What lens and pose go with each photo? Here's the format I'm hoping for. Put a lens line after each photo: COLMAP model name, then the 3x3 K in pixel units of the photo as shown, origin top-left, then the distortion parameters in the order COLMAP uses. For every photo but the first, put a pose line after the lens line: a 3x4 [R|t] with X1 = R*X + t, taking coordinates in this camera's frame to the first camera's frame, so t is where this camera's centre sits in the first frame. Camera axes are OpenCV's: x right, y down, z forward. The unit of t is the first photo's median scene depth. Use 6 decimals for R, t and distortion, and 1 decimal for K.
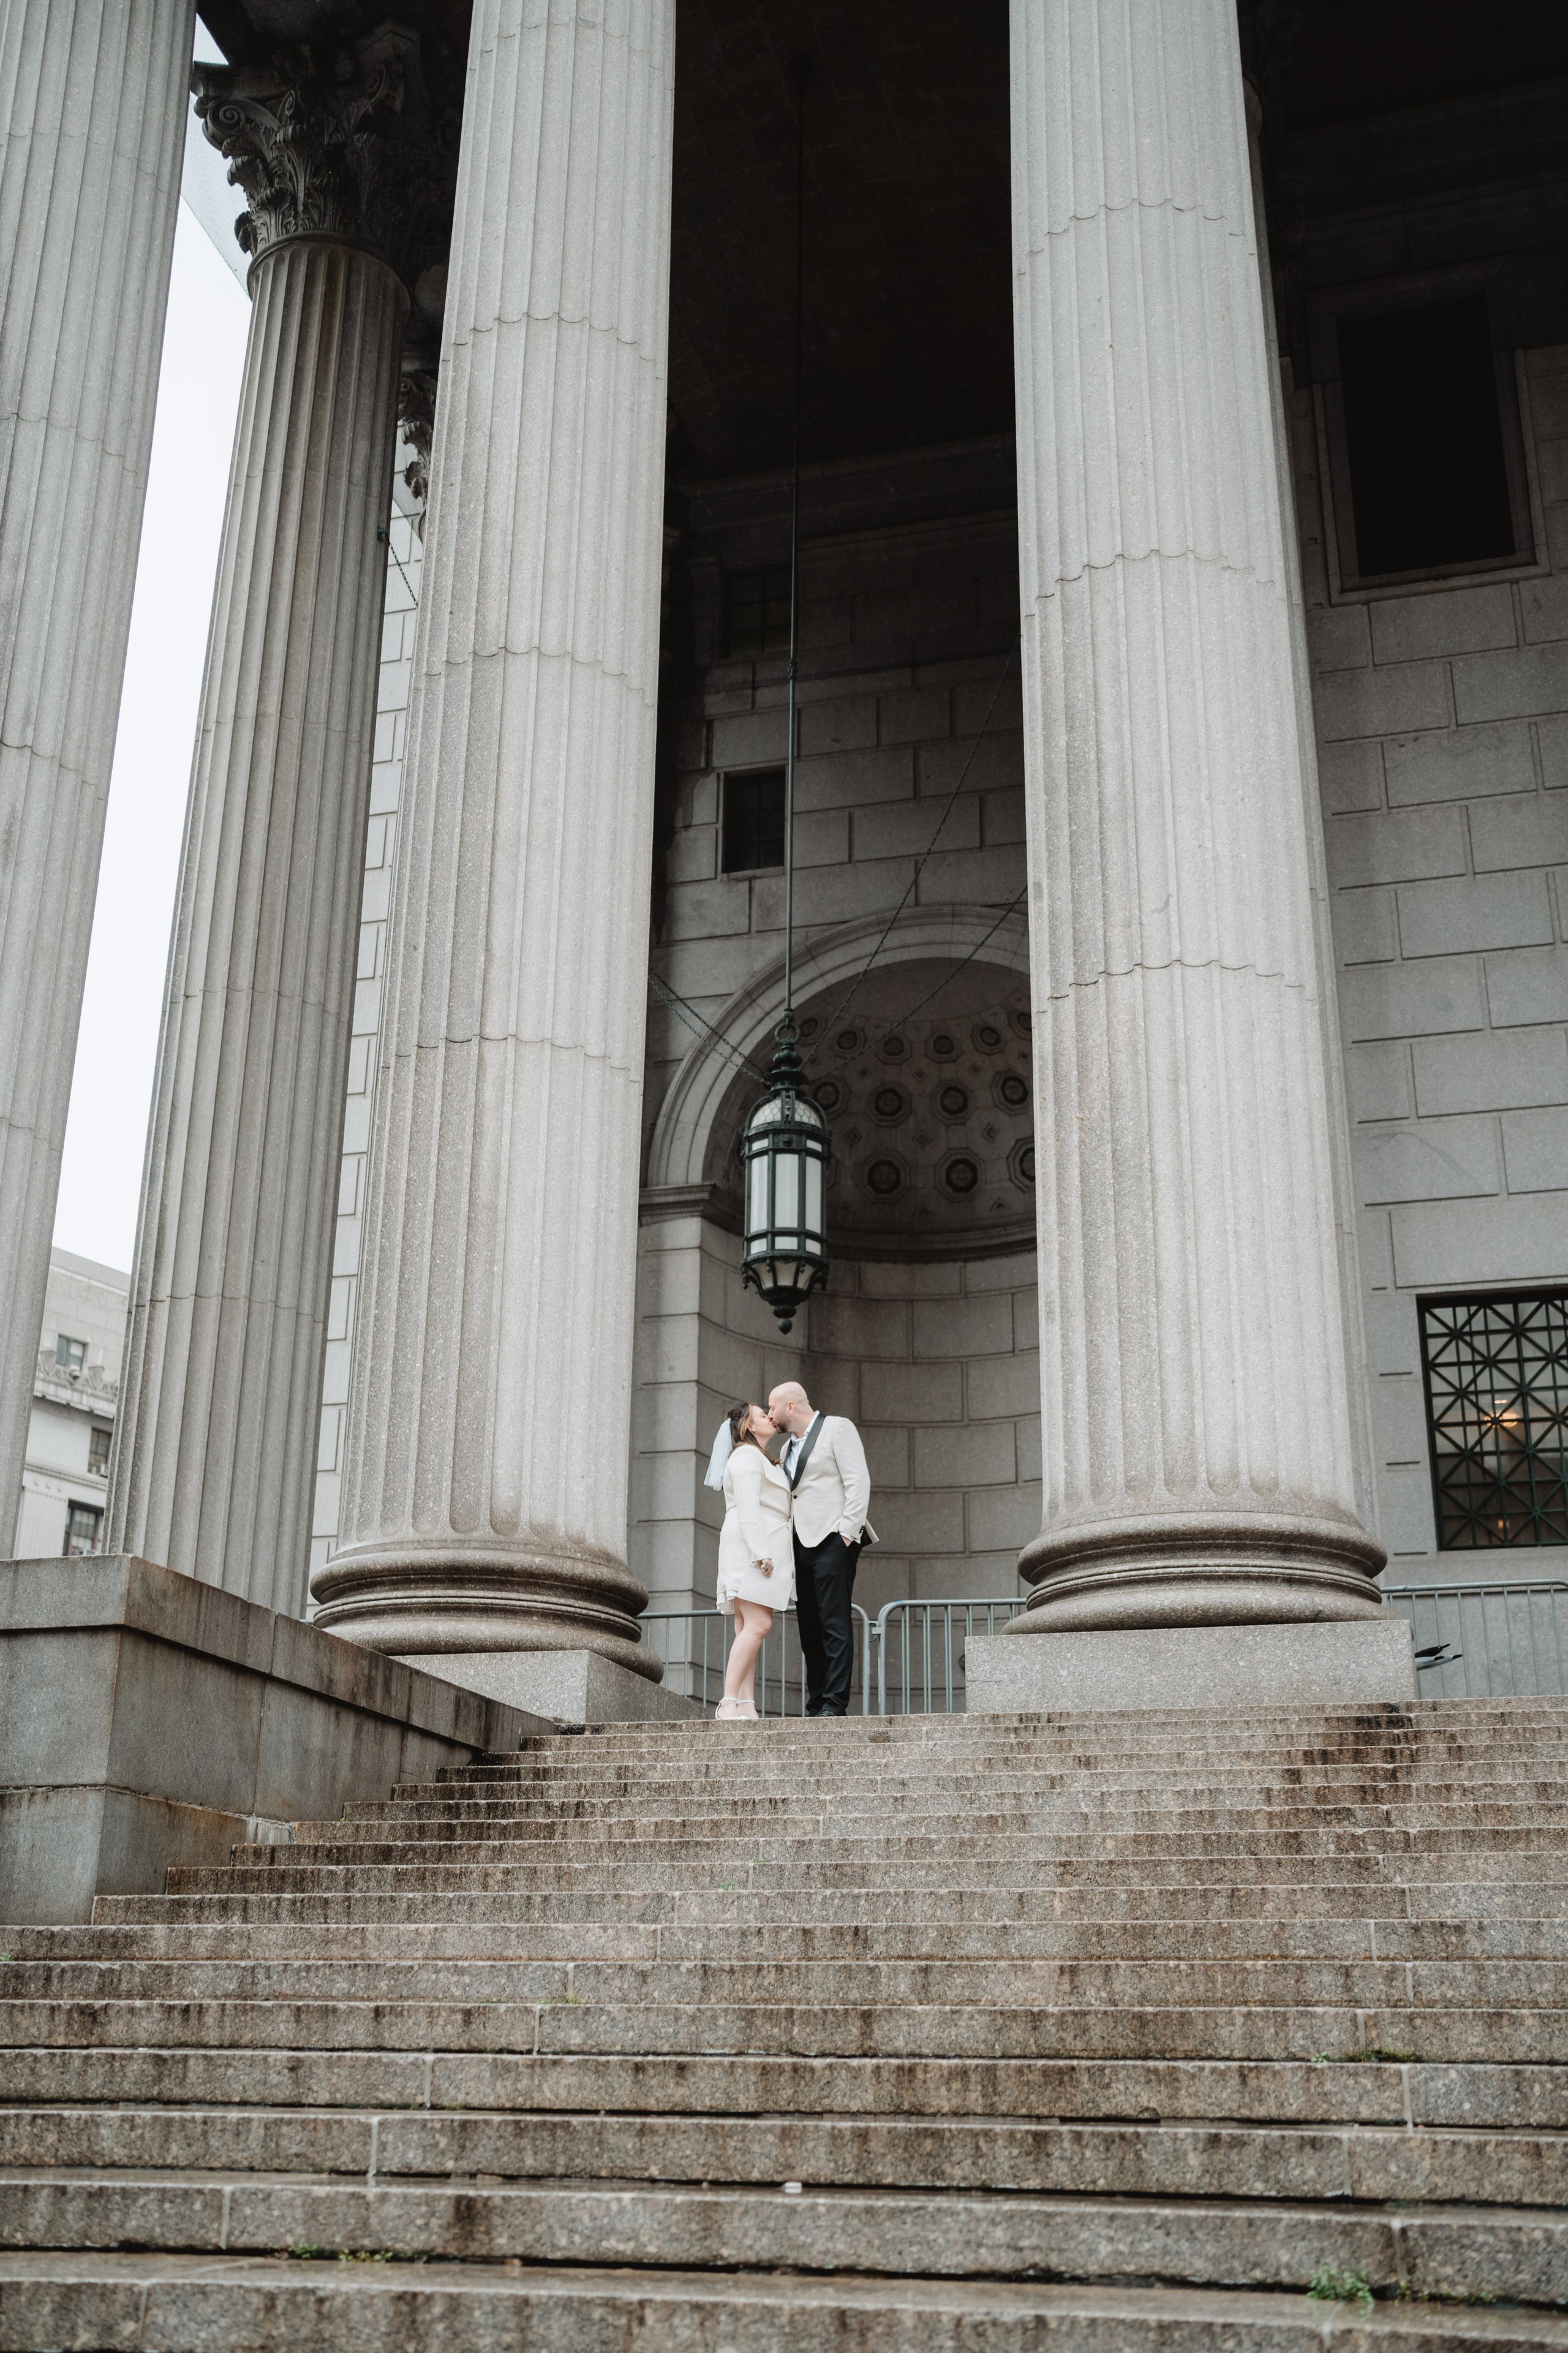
lens RADIAL K [[2467.3, 0, 784.0], [0, 2467.3, 1176.5], [0, 0, 1]] dist [-0.094193, 0.280654]
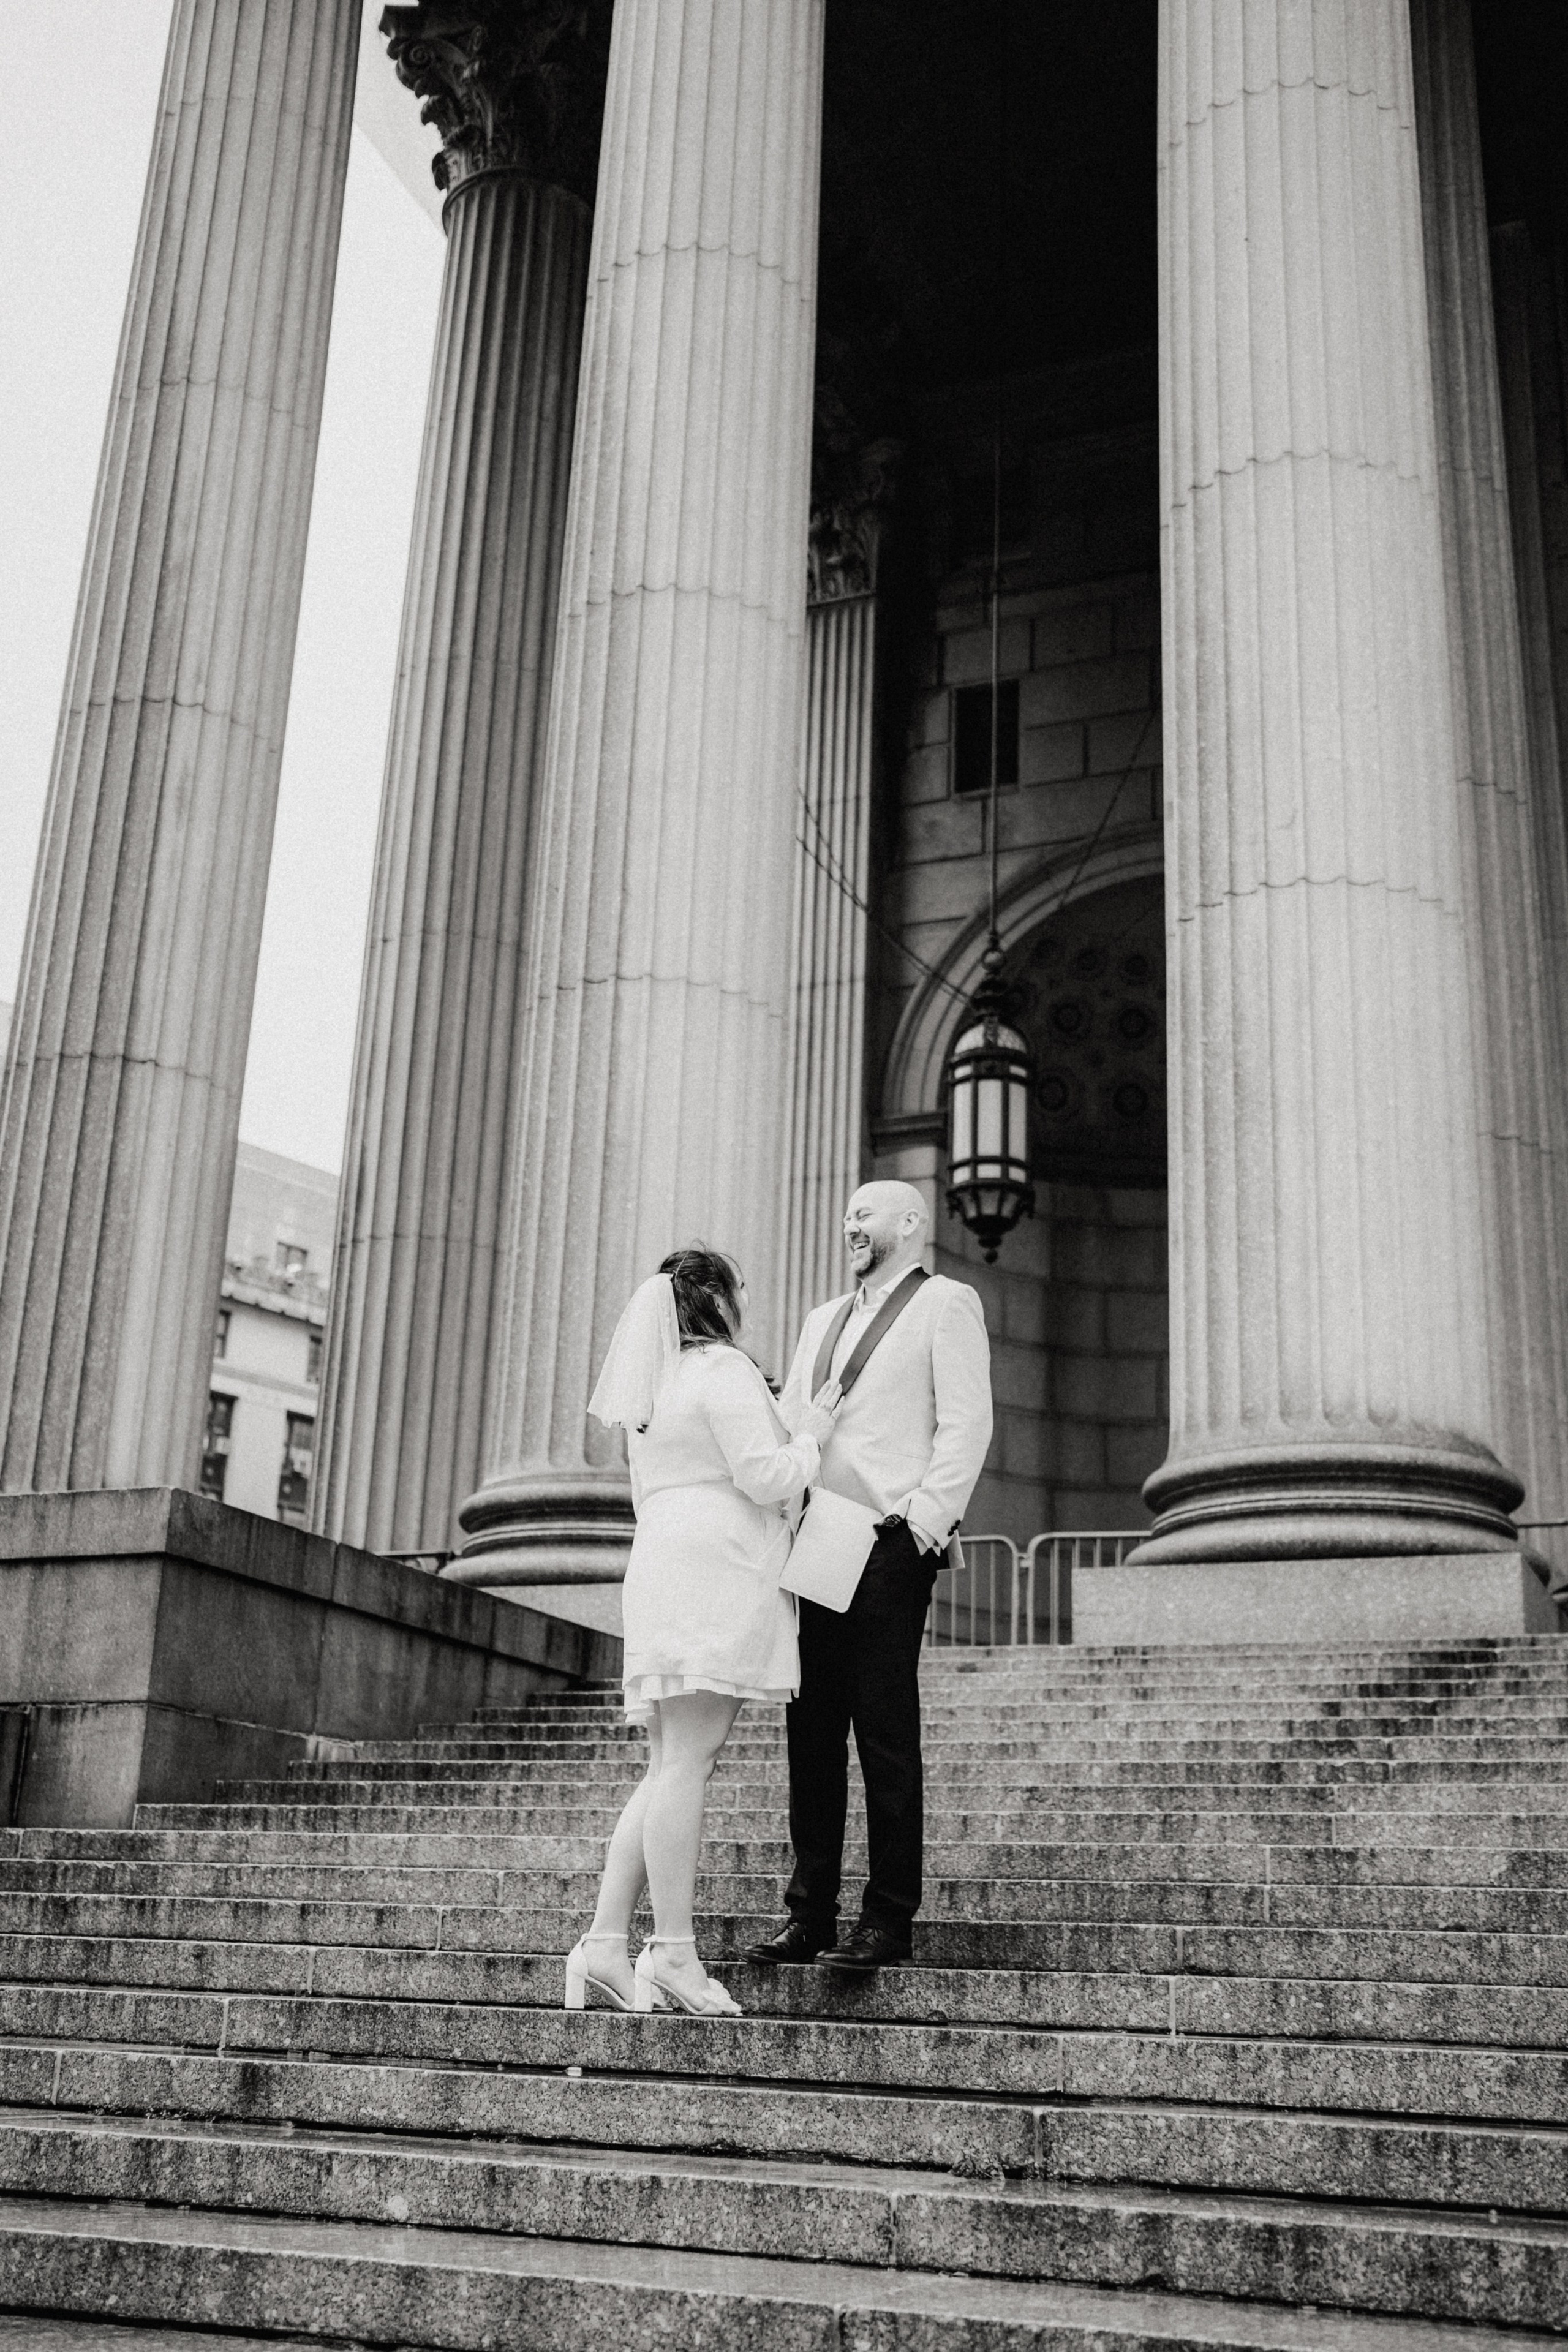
lens RADIAL K [[2551.2, 0, 768.7], [0, 2551.2, 1177.6], [0, 0, 1]] dist [-0.083688, 0.241007]
pose [[0.989036, -0.018208, -0.146548, 0.107500], [0.022753, 0.999309, 0.029398, -0.004210], [0.145912, -0.032410, 0.988767, -0.031465]]
